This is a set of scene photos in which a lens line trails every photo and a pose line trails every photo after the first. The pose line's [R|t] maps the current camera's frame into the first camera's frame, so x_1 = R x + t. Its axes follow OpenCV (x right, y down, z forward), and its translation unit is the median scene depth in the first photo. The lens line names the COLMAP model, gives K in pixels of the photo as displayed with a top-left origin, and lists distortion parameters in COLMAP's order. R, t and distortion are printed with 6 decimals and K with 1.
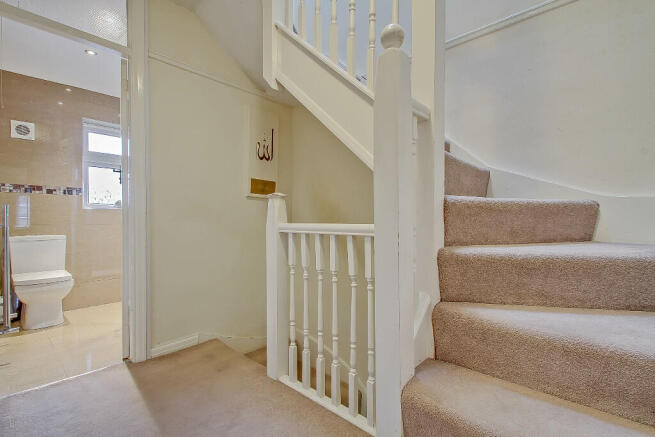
lens RADIAL K [[310.4, 0, 326.4], [0, 310.4, 218.8], [0, 0, 1]] dist [0.001212, -0.000209]
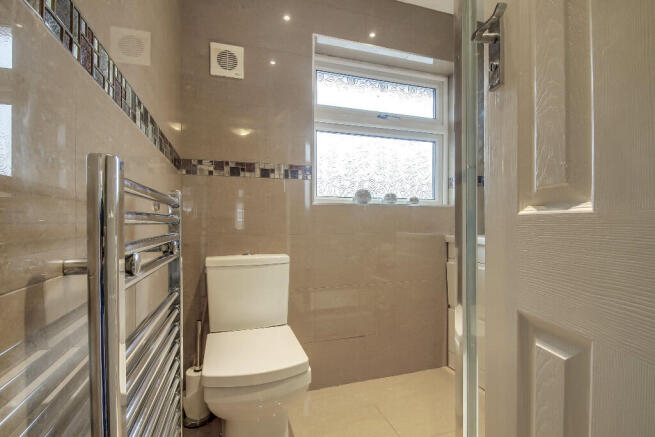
lens RADIAL K [[310.4, 0, 328.5], [0, 310.4, 222.3], [0, 0, 1]] dist [0.001212, -0.000209]
pose [[0.877083, -0.009937, -0.480236, -0.558087], [0.002688, 0.999872, -0.015780, 0.005045], [0.480331, 0.012549, 0.876997, 0.605574]]
